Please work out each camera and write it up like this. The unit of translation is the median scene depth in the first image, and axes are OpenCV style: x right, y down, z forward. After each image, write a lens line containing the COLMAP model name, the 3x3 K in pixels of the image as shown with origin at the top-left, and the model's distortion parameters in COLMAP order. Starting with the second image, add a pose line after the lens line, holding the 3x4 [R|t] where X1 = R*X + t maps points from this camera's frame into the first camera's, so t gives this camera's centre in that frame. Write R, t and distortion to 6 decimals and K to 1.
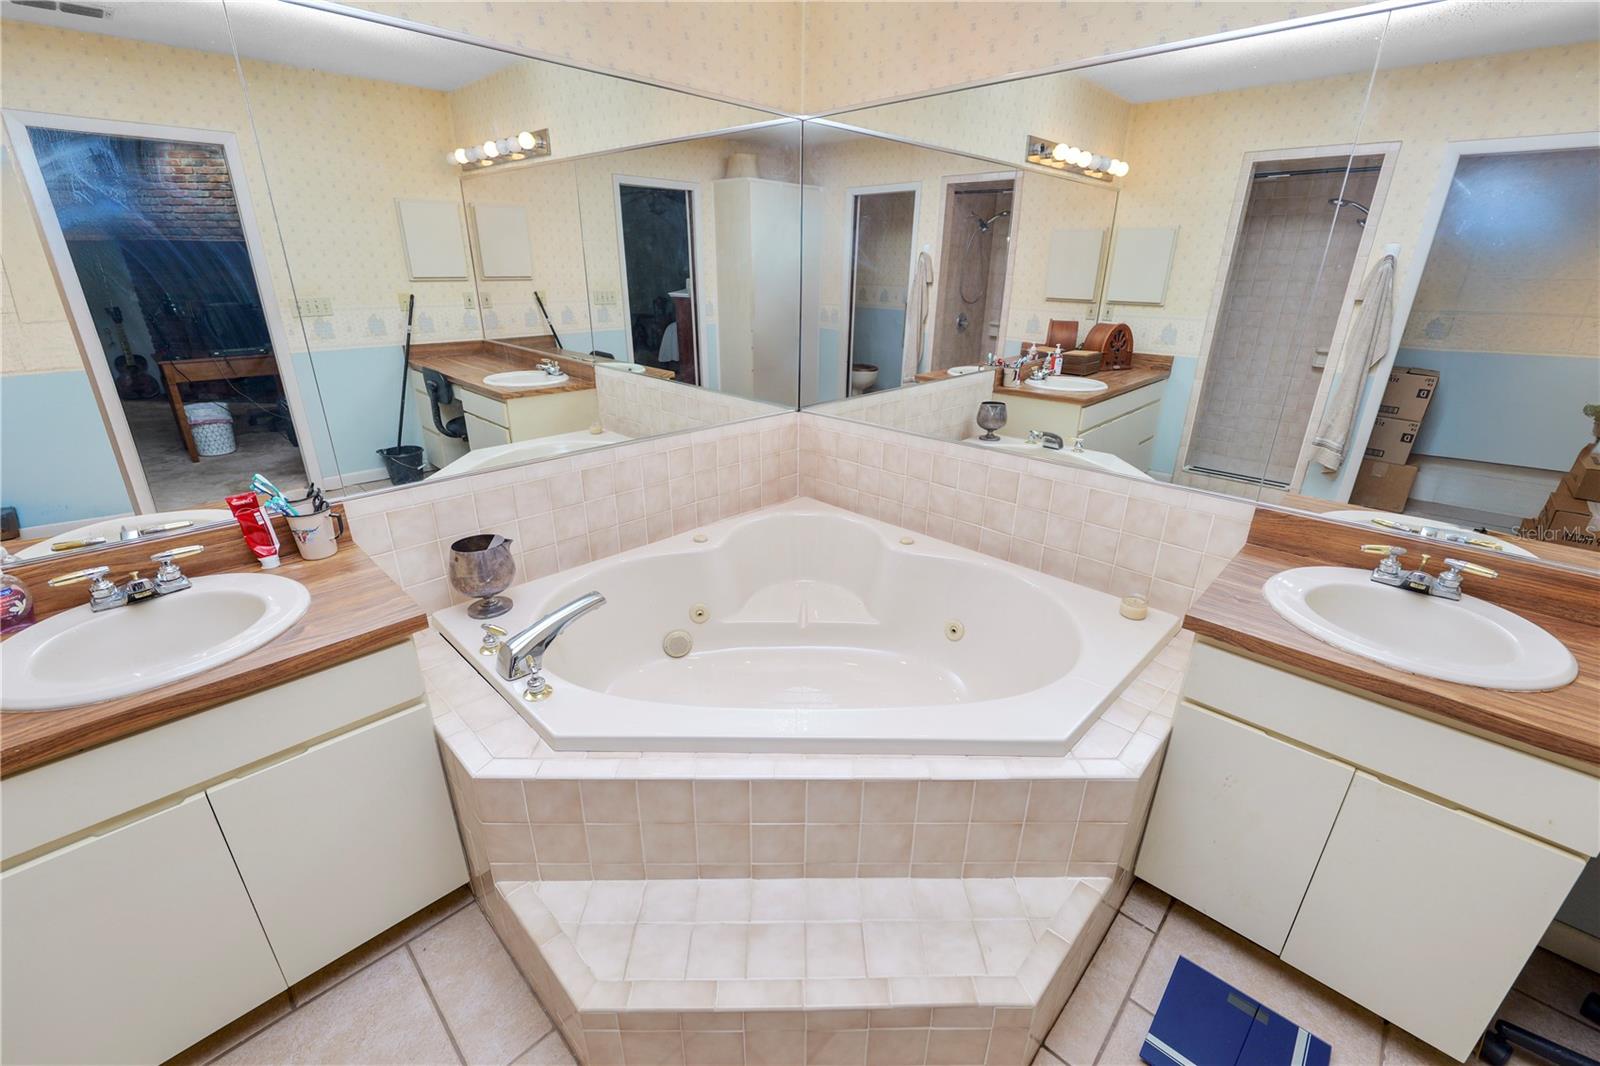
lens RADIAL K [[651.9, 0, 798.3], [0, 651.9, 527.7], [0, 0, 1]] dist [-0.013970, 0.001444]
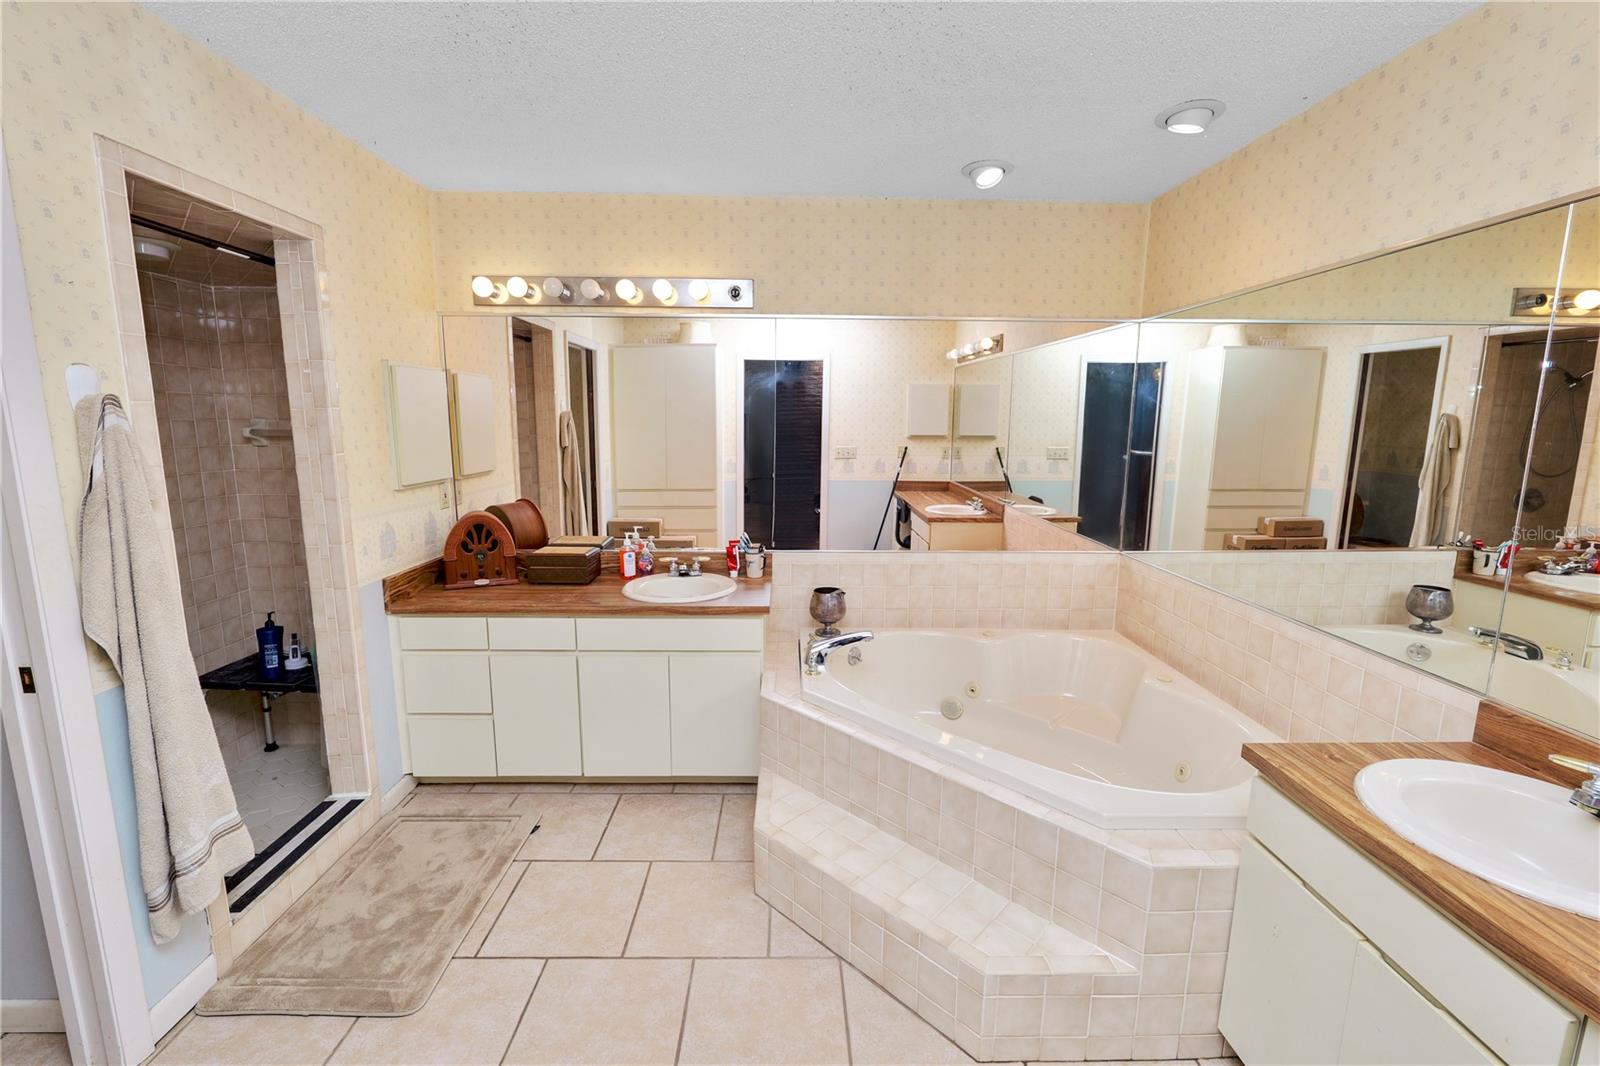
lens RADIAL K [[651.4, 0, 800.4], [0, 651.4, 525.0], [0, 0, 1]] dist [-0.014901, 0.002673]
pose [[0.707880, 0.105555, -0.698401, 0.402179], [-0.259607, 0.958444, -0.118273, 0.052306], [0.656895, 0.265033, 0.705866, -0.180059]]
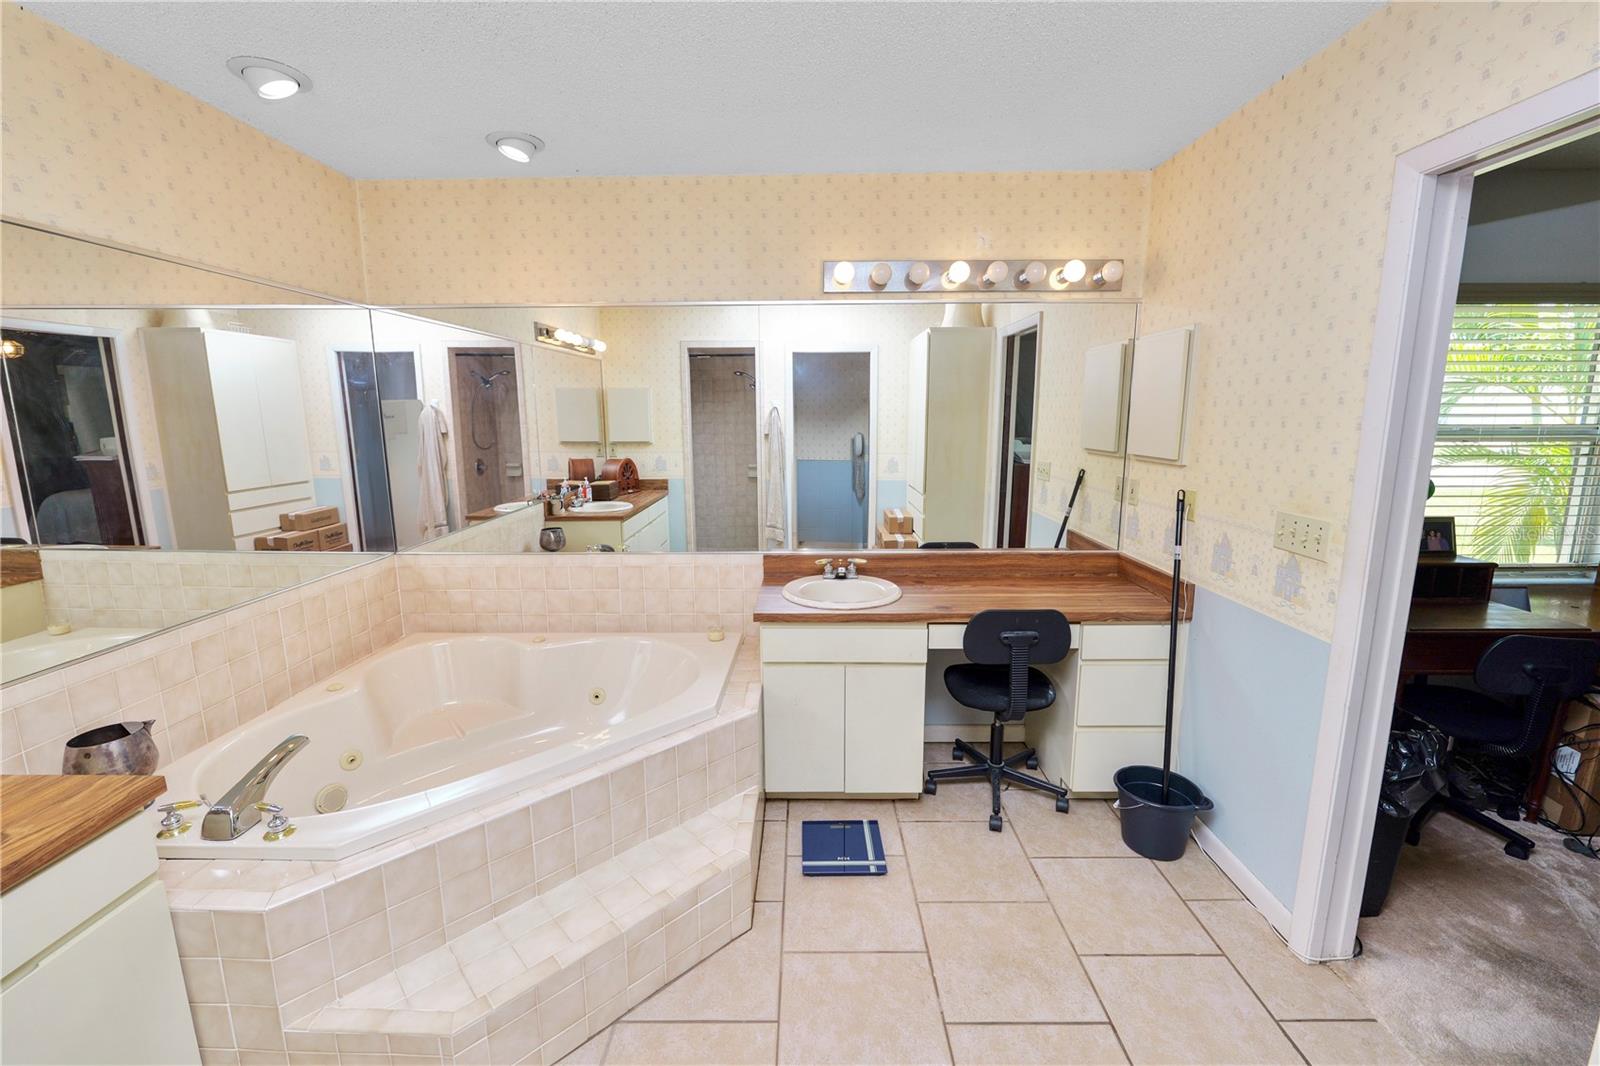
lens RADIAL K [[651.9, 0, 798.3], [0, 651.9, 527.7], [0, 0, 1]] dist [-0.013970, 0.001444]
pose [[0.729100, -0.130412, 0.671868, -0.237201], [0.263212, 0.959607, -0.099369, 0.059955], [-0.631770, 0.249294, 0.733975, -0.217259]]
